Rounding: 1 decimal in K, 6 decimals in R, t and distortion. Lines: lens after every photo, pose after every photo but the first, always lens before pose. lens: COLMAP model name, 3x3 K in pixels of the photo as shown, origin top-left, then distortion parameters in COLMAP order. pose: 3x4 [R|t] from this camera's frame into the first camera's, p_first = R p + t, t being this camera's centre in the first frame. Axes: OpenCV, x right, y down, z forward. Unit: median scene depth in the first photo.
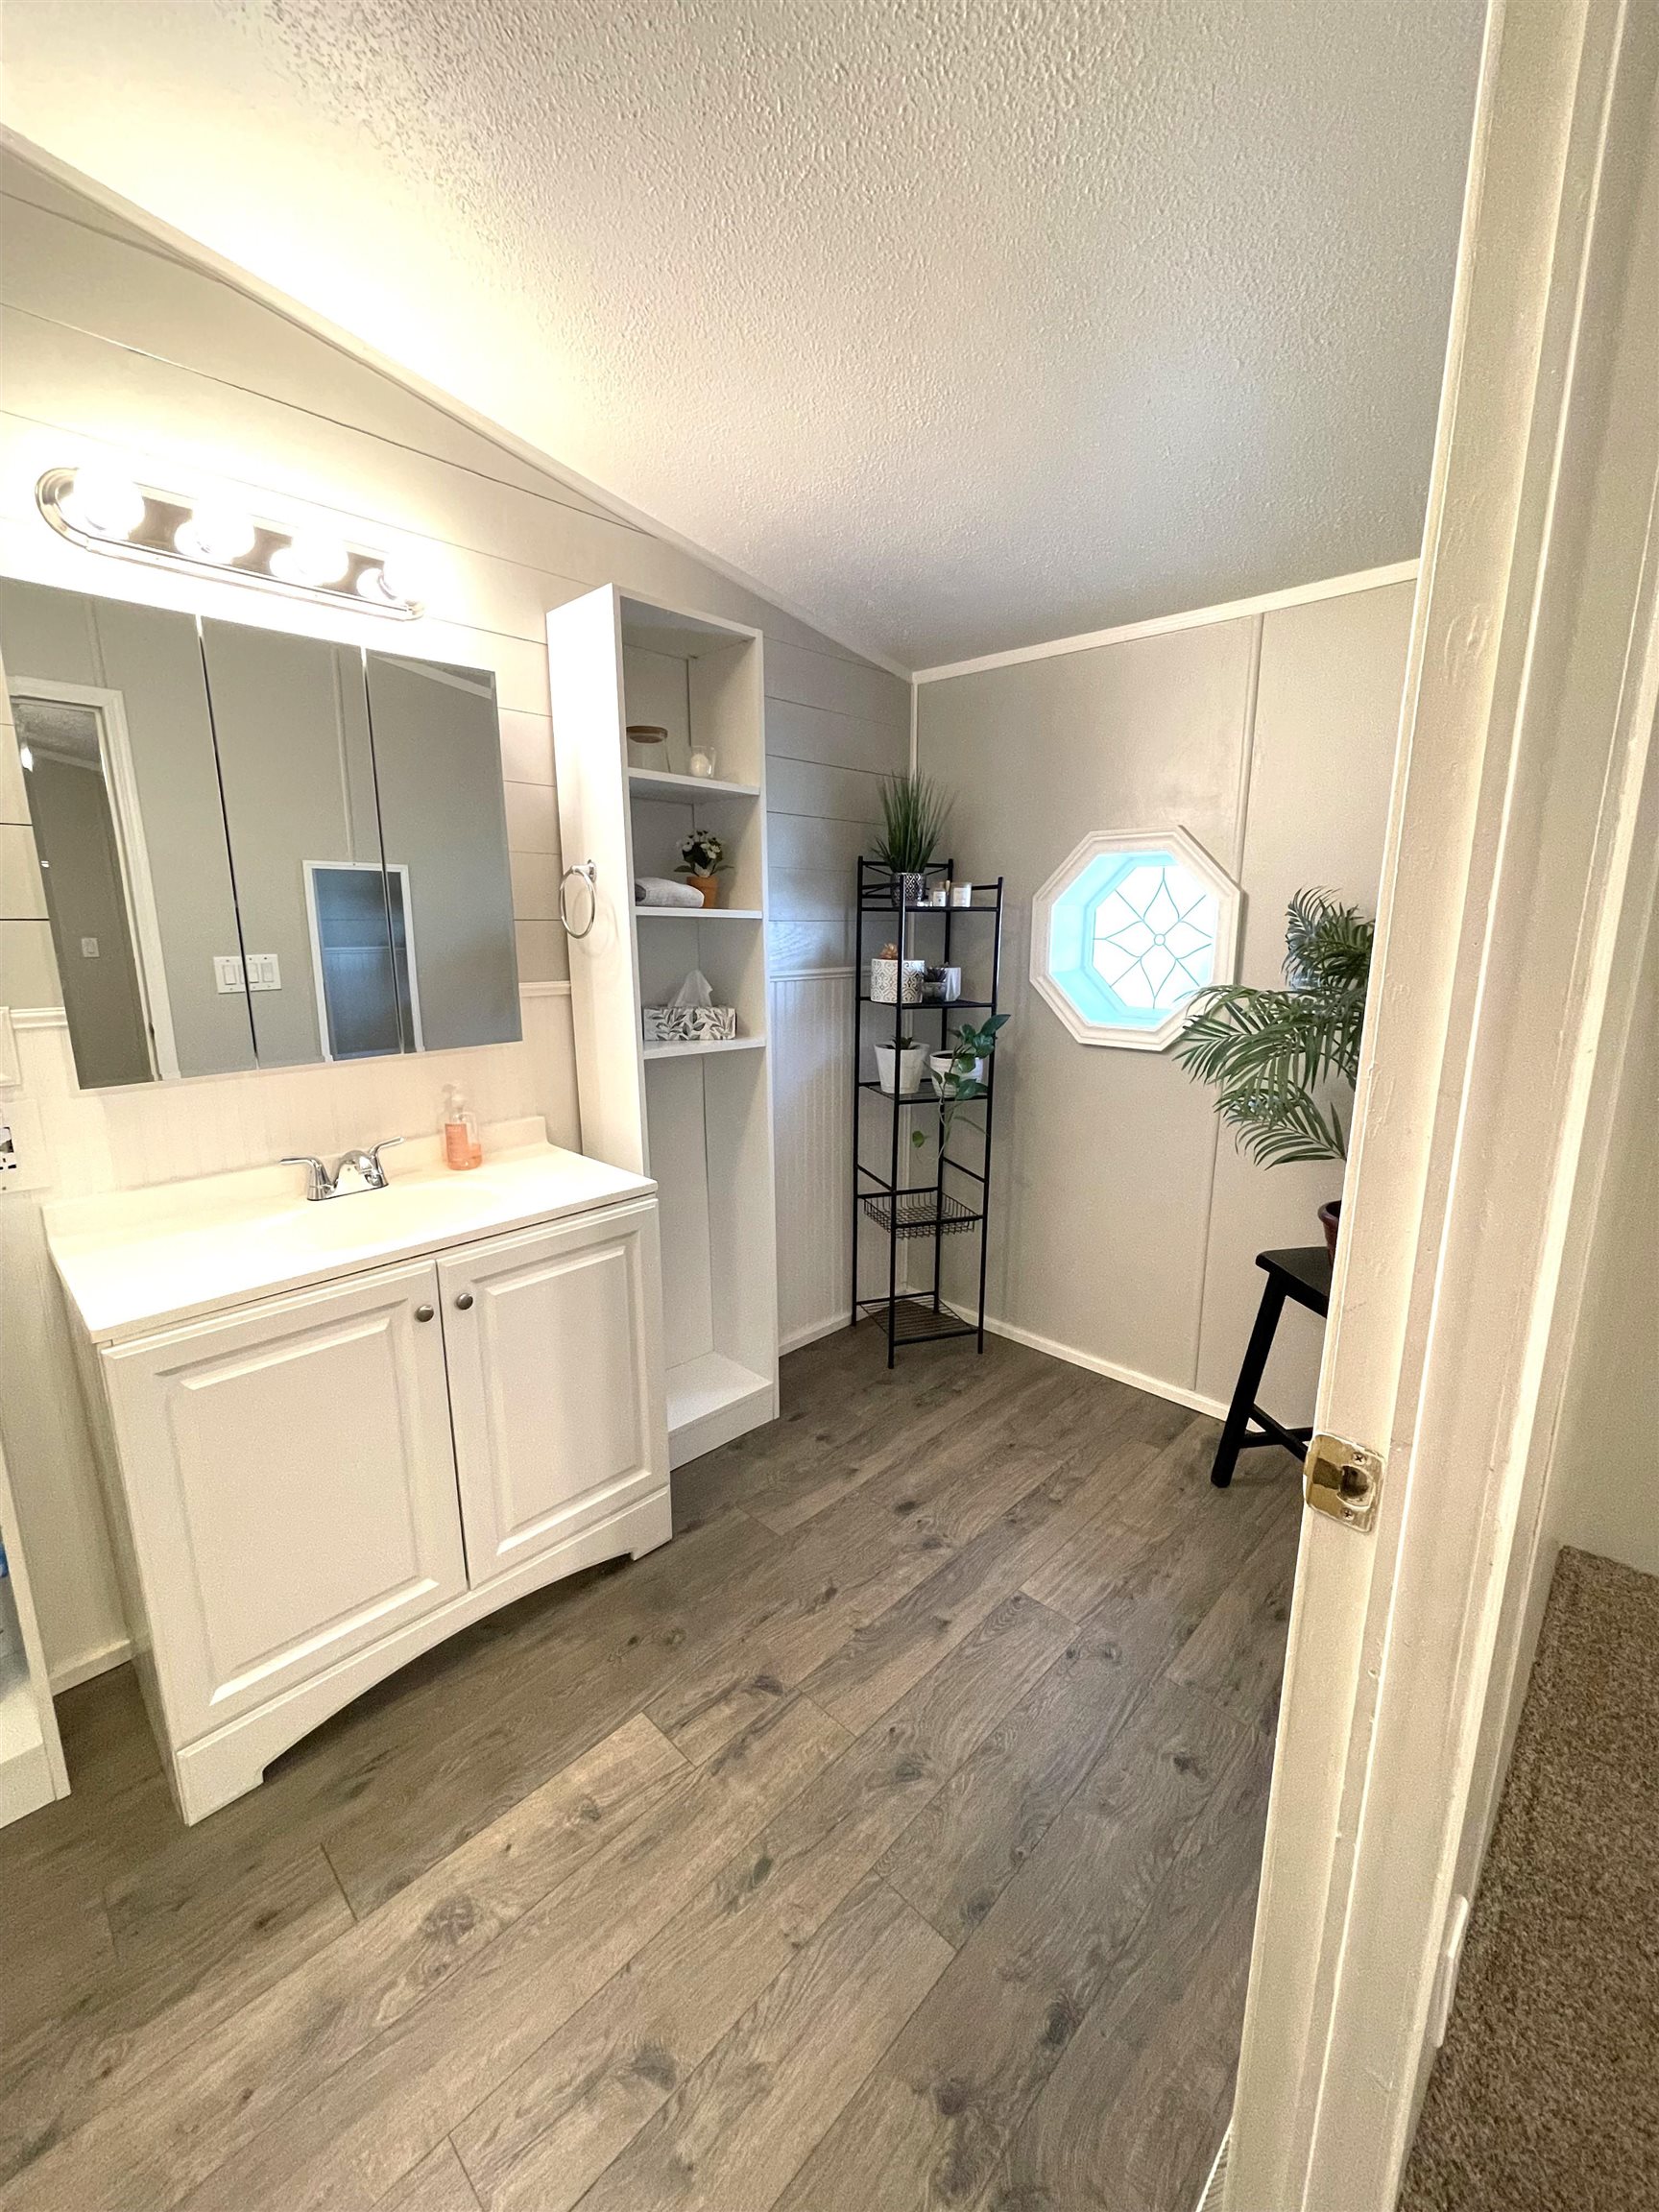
lens RADIAL K [[892.5, 0, 827.4], [0, 892.5, 1099.1], [0, 0, 1]] dist [-0.003900, -0.000372]
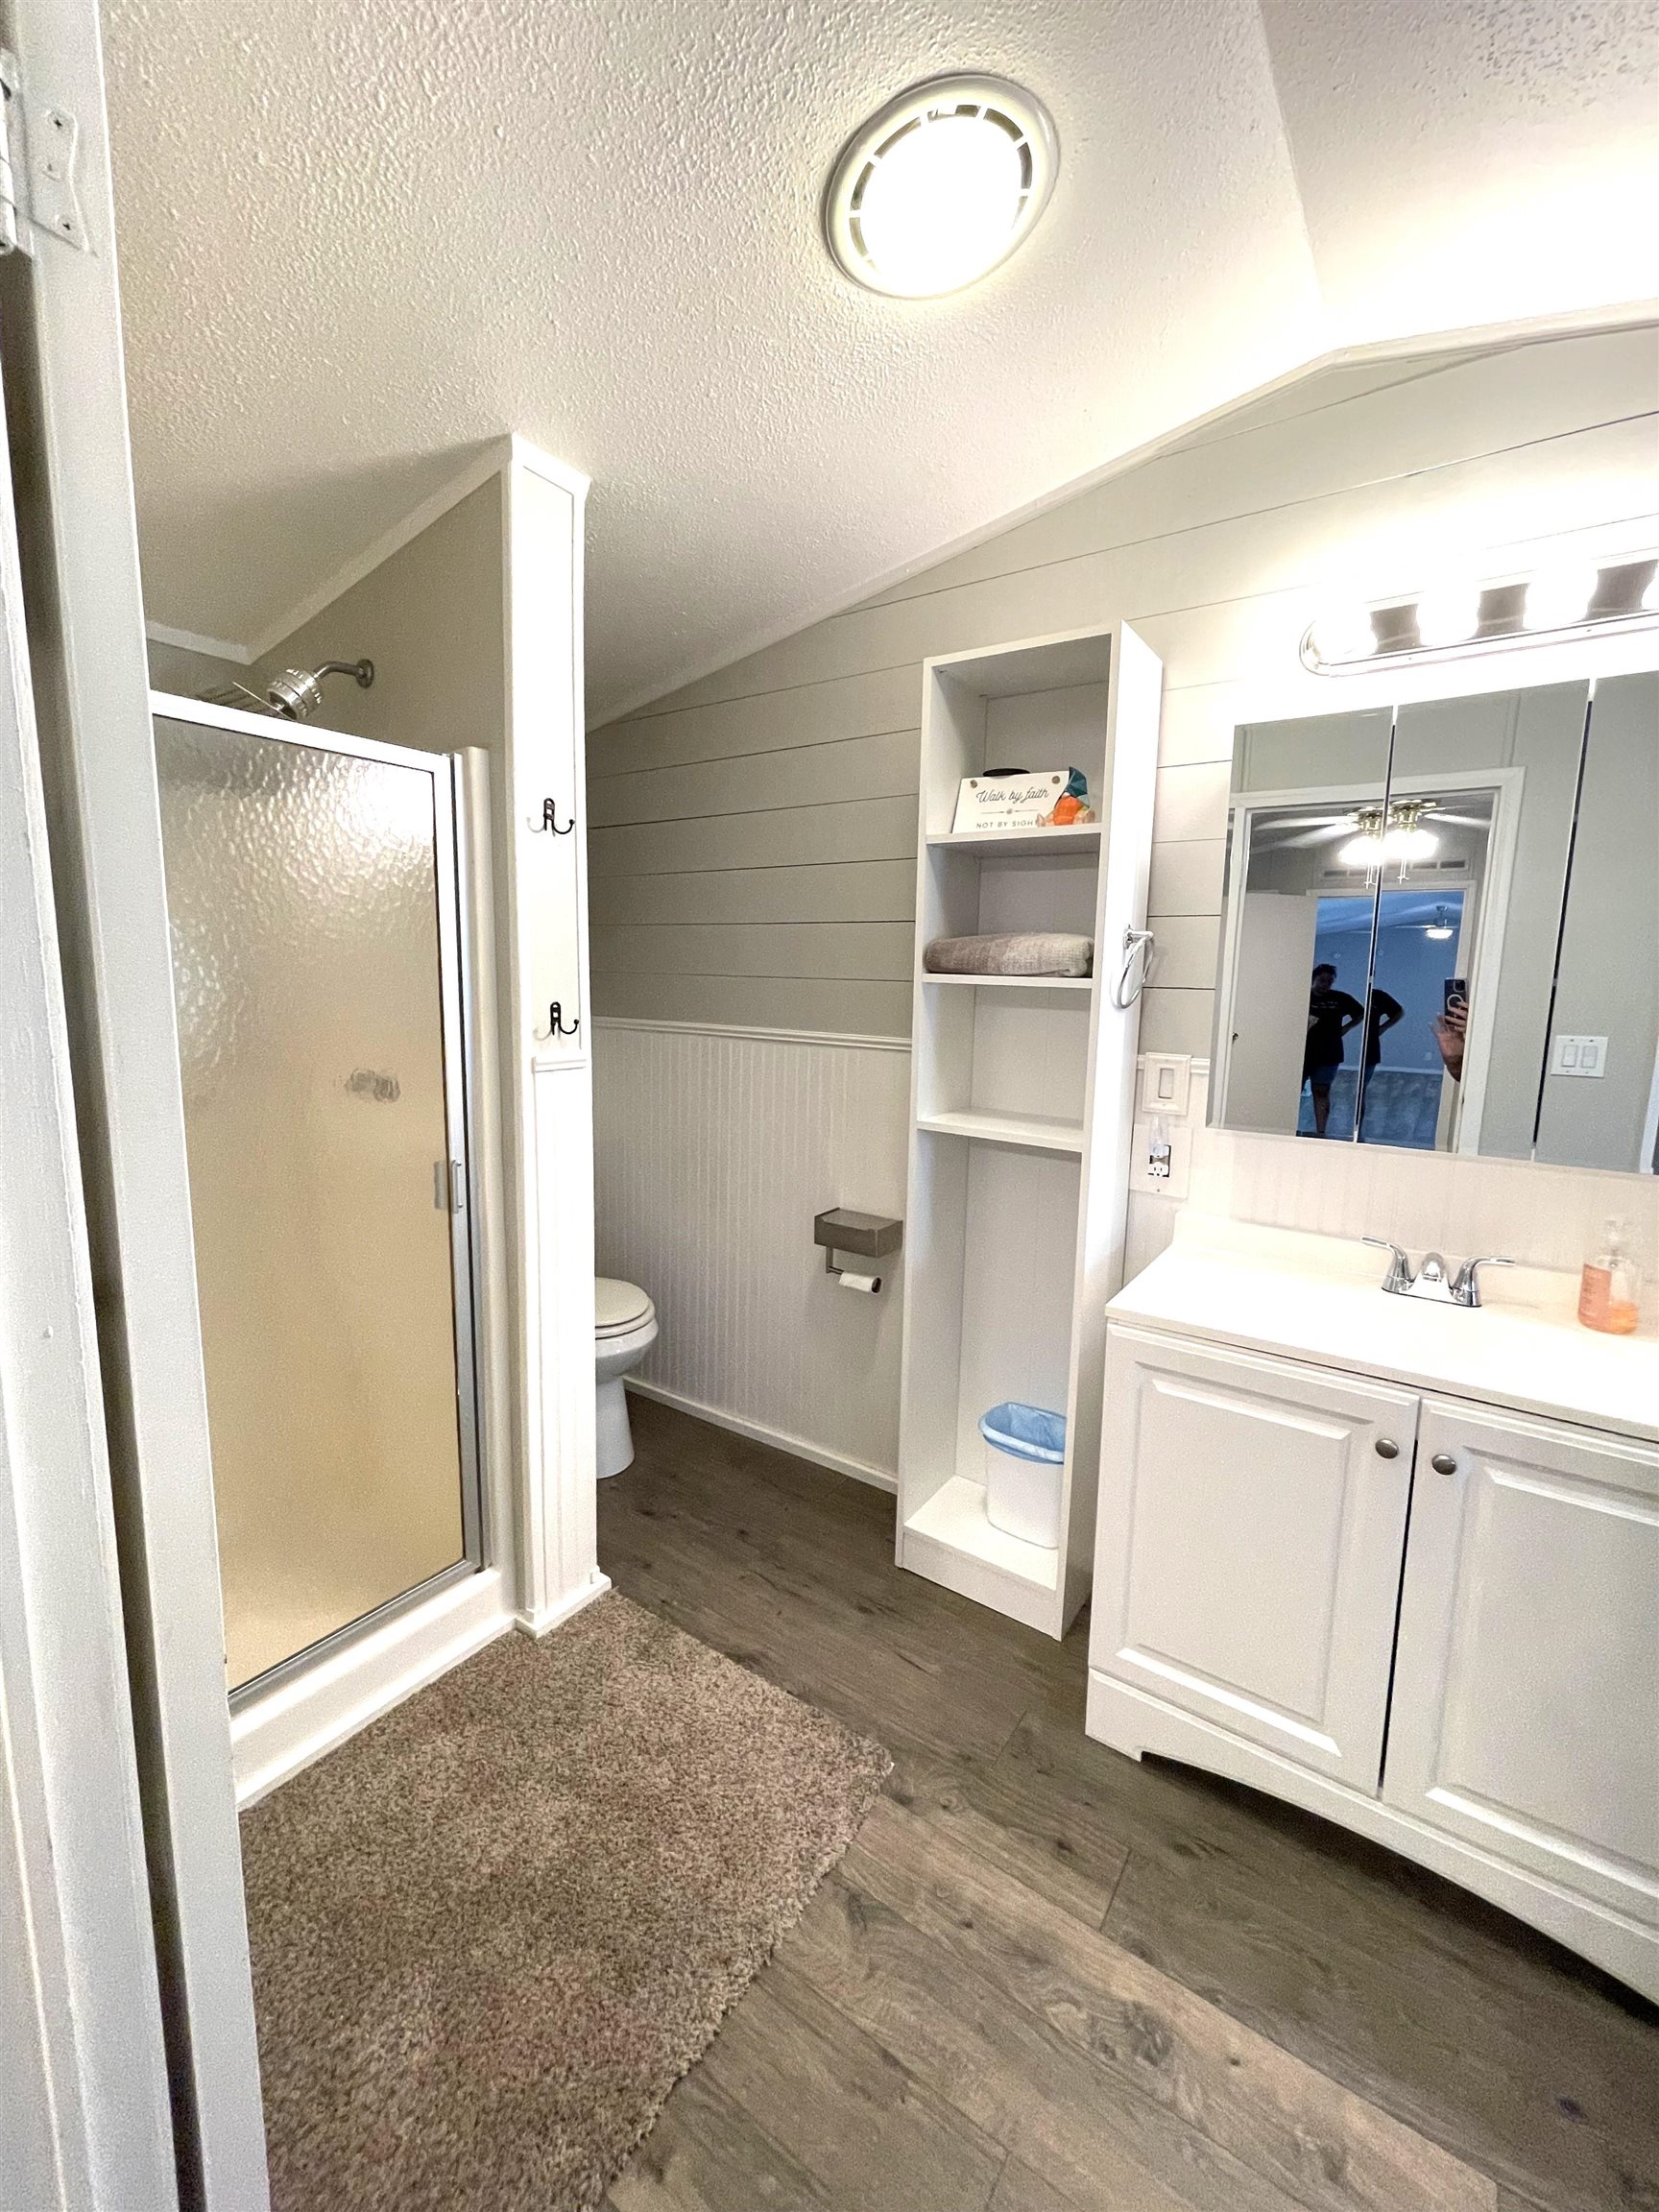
lens RADIAL K [[892.5, 0, 825.2], [0, 892.5, 1104.0], [0, 0, 1]] dist [-0.003900, -0.000372]
pose [[0.143406, 0.141020, -0.979565, 0.274812], [-0.216629, 0.970265, 0.107967, -0.059914], [0.965664, 0.196719, 0.169691, 0.269915]]
